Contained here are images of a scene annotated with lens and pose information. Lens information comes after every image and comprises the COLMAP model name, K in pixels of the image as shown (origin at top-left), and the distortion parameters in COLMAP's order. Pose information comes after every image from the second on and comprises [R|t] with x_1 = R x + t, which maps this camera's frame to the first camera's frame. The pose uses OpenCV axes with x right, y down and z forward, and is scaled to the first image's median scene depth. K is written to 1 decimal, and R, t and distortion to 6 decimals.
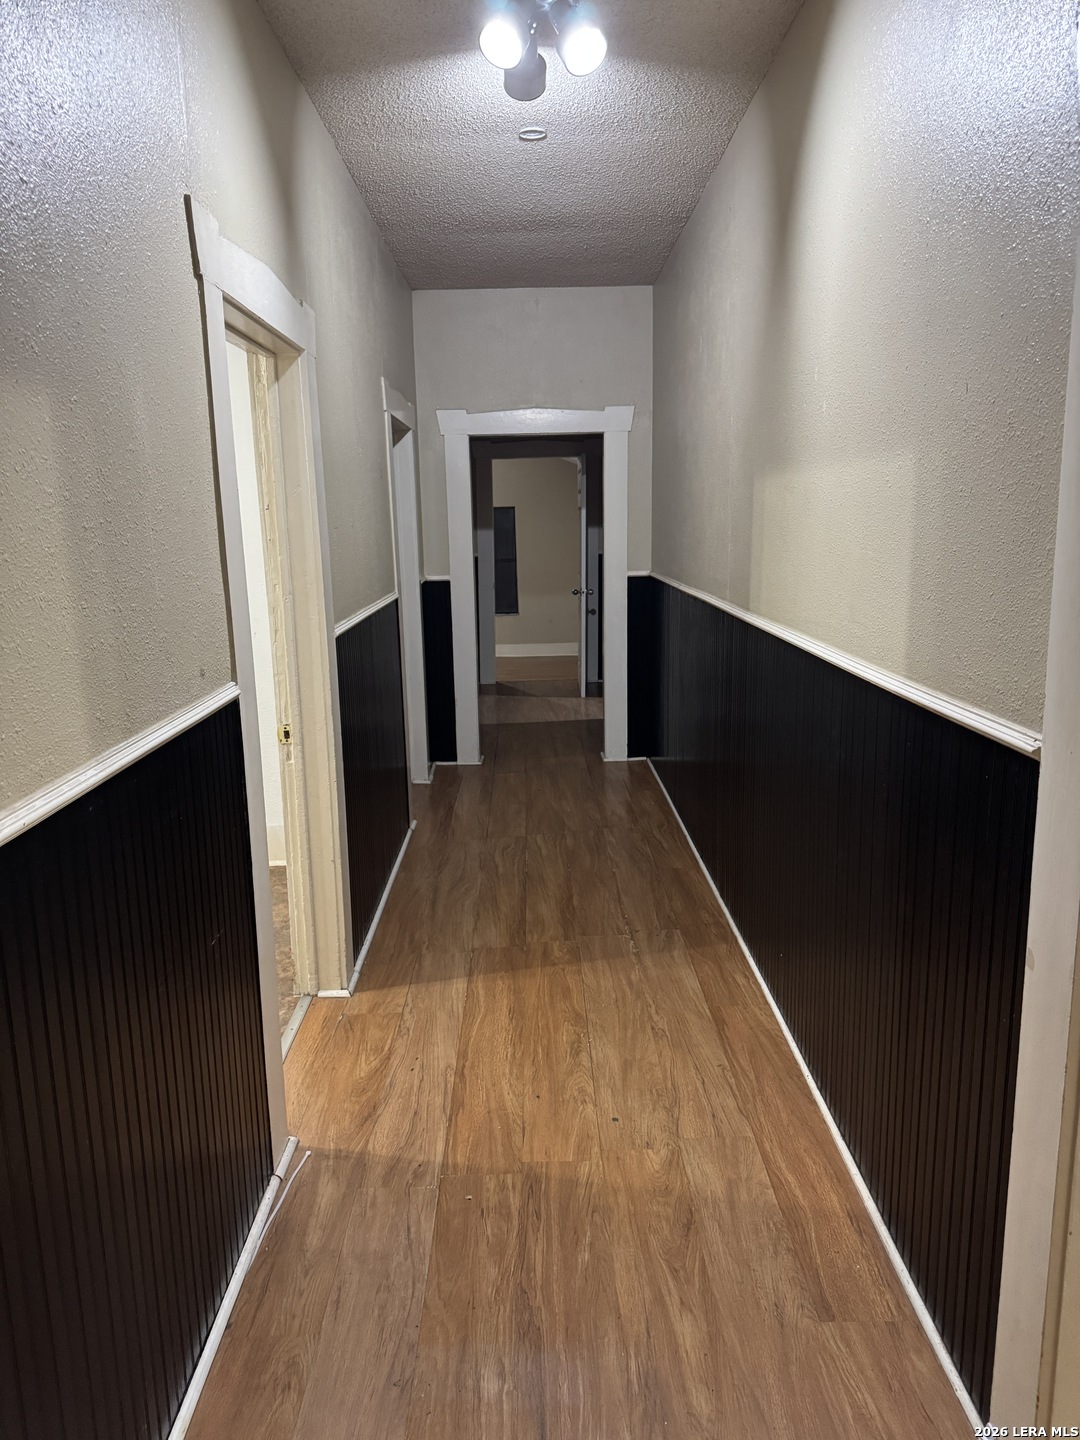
lens RADIAL K [[1024.9, 0, 538.4], [0, 1024.9, 719.1], [0, 0, 1]] dist [0.005000, -0.001245]
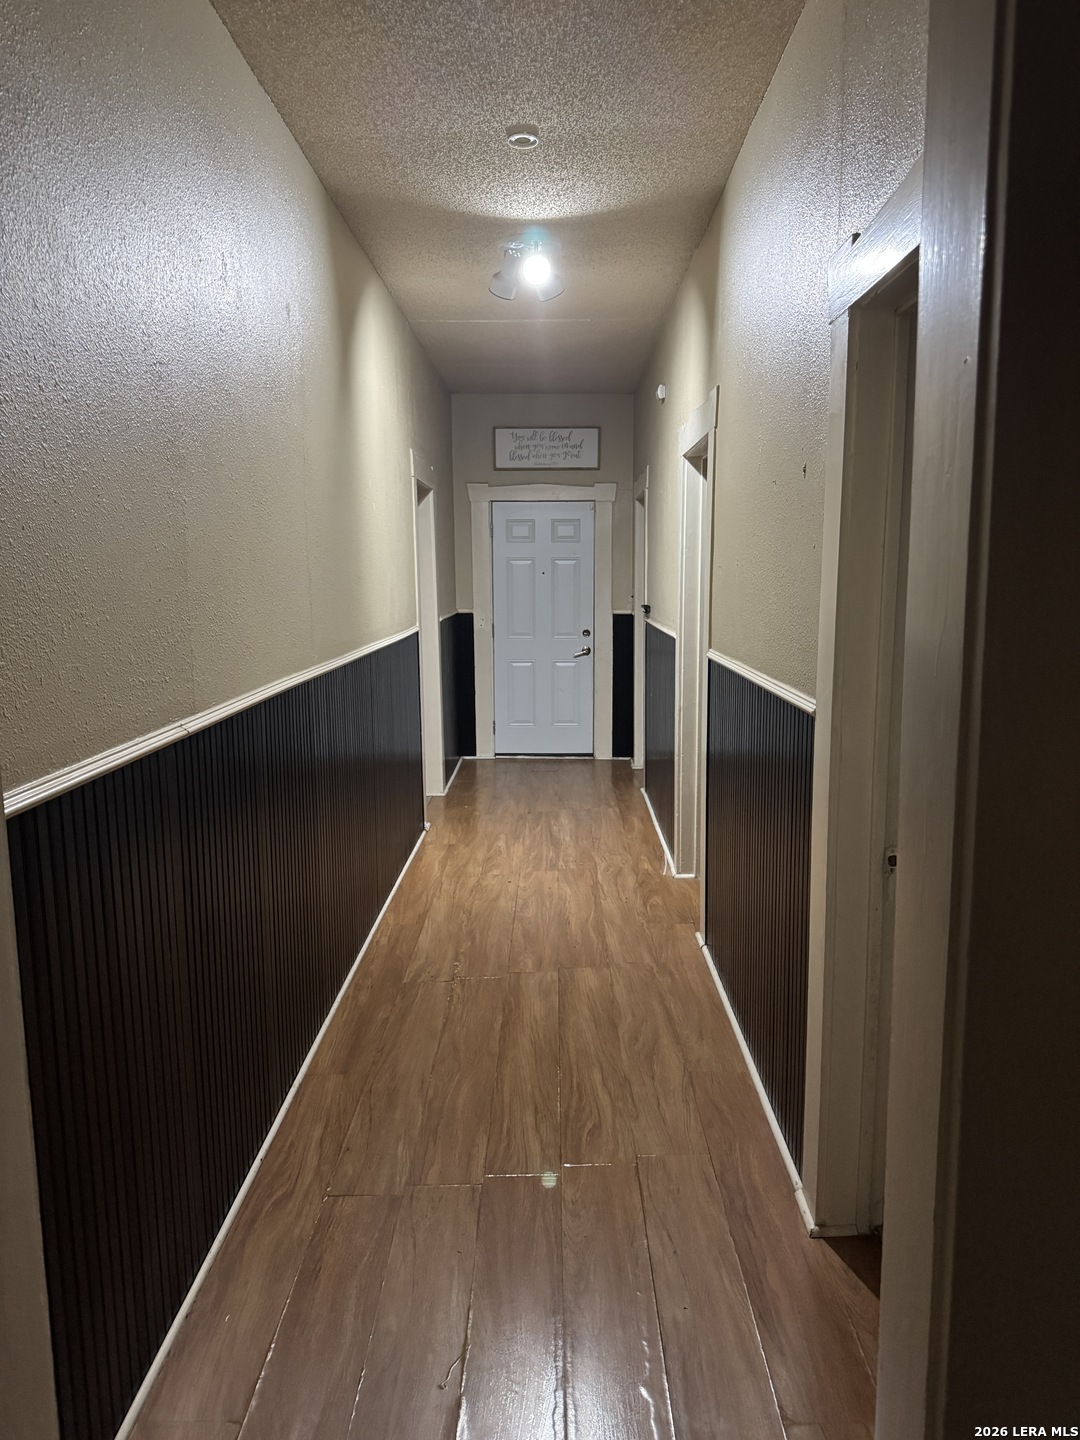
lens RADIAL K [[1024.9, 0, 539.2], [0, 1024.9, 719.4], [0, 0, 1]] dist [0.005000, -0.001245]
pose [[-0.999168, 0.029573, 0.028074, -0.029891], [0.037132, 0.944378, 0.326760, -0.360474], [-0.016849, 0.327530, -0.944690, 1.895119]]
